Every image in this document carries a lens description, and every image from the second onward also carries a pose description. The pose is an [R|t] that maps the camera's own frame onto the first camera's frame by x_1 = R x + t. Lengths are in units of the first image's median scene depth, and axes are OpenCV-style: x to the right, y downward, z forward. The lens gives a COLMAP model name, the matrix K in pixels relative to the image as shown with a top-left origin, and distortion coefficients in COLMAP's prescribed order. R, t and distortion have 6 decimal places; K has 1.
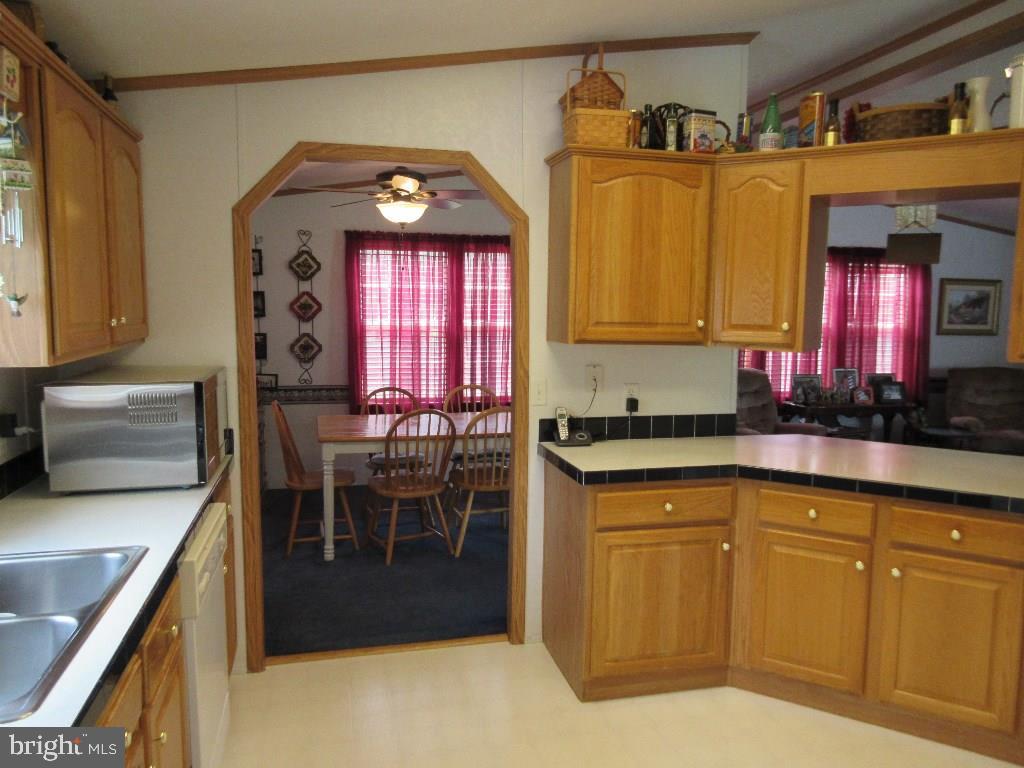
lens RADIAL K [[770.2, 0, 506.7], [0, 770.2, 388.8], [0, 0, 1]] dist [-0.000835, 0.002855]
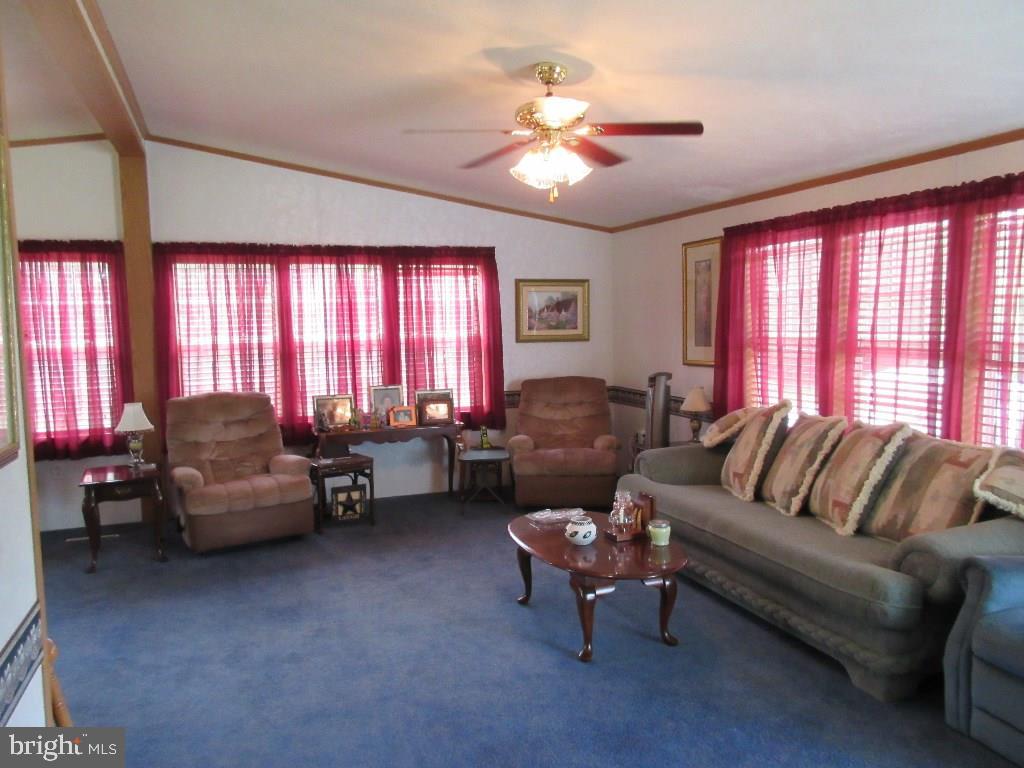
lens RADIAL K [[770.2, 0, 516.3], [0, 770.2, 384.5], [0, 0, 1]] dist [-0.000835, 0.002855]
pose [[0.992200, -0.041093, 0.117685, 0.549088], [0.043195, 0.998948, -0.015366, -0.009528], [-0.116930, 0.020330, 0.992932, 0.142157]]
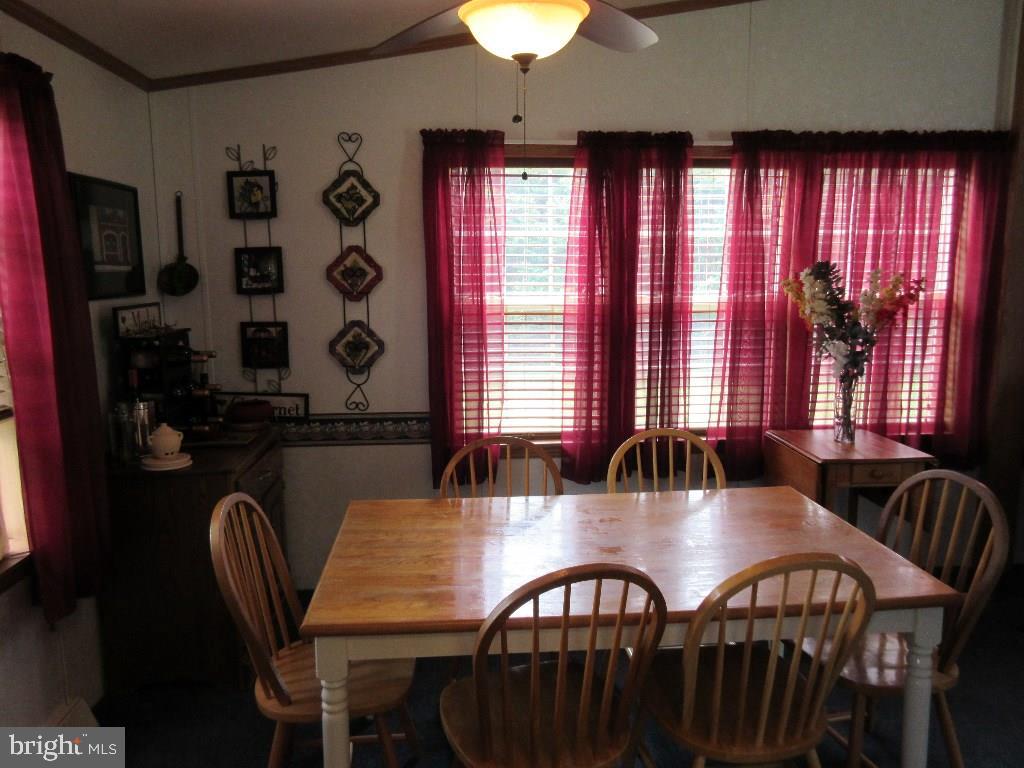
lens RADIAL K [[770.2, 0, 509.3], [0, 770.2, 389.3], [0, 0, 1]] dist [-0.000835, 0.002855]
pose [[0.987536, 0.007318, -0.157224, -0.061062], [-0.000703, 0.999114, 0.042091, -0.045177], [0.157393, -0.041456, 0.986666, 0.453933]]
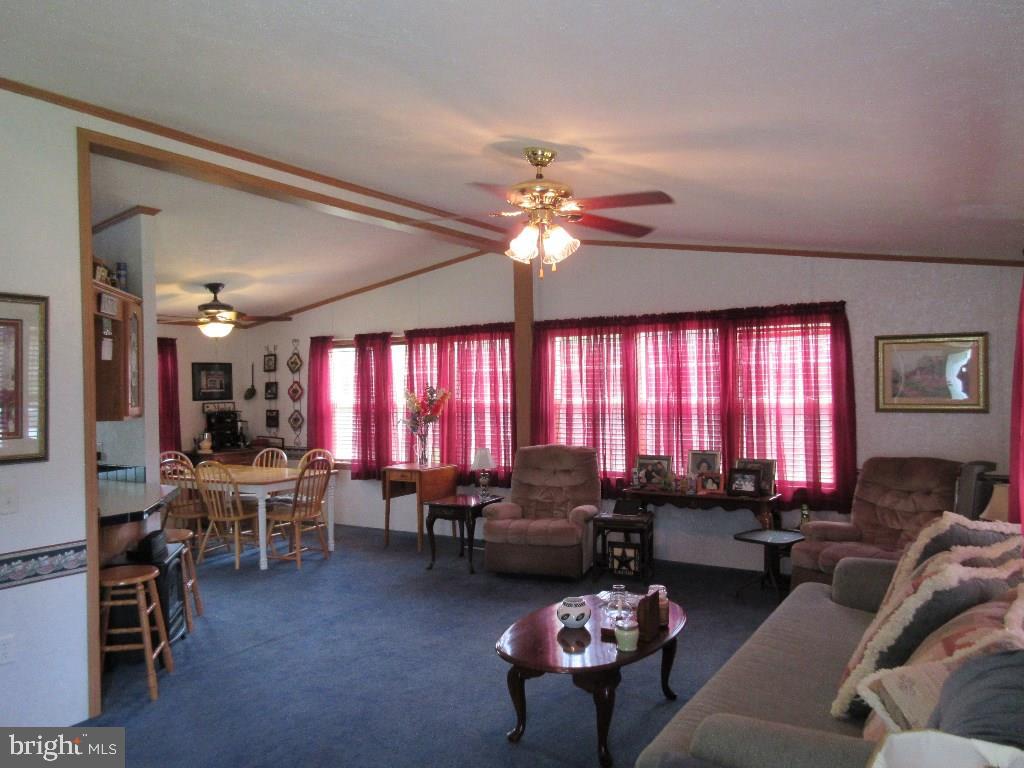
lens RADIAL K [[770.2, 0, 516.3], [0, 770.2, 383.0], [0, 0, 1]] dist [-0.000835, 0.002855]
pose [[0.698041, -0.025220, -0.715614, 1.029465], [-0.052007, 0.994955, -0.085795, -0.019711], [0.714167, 0.097105, 0.693207, 0.288606]]
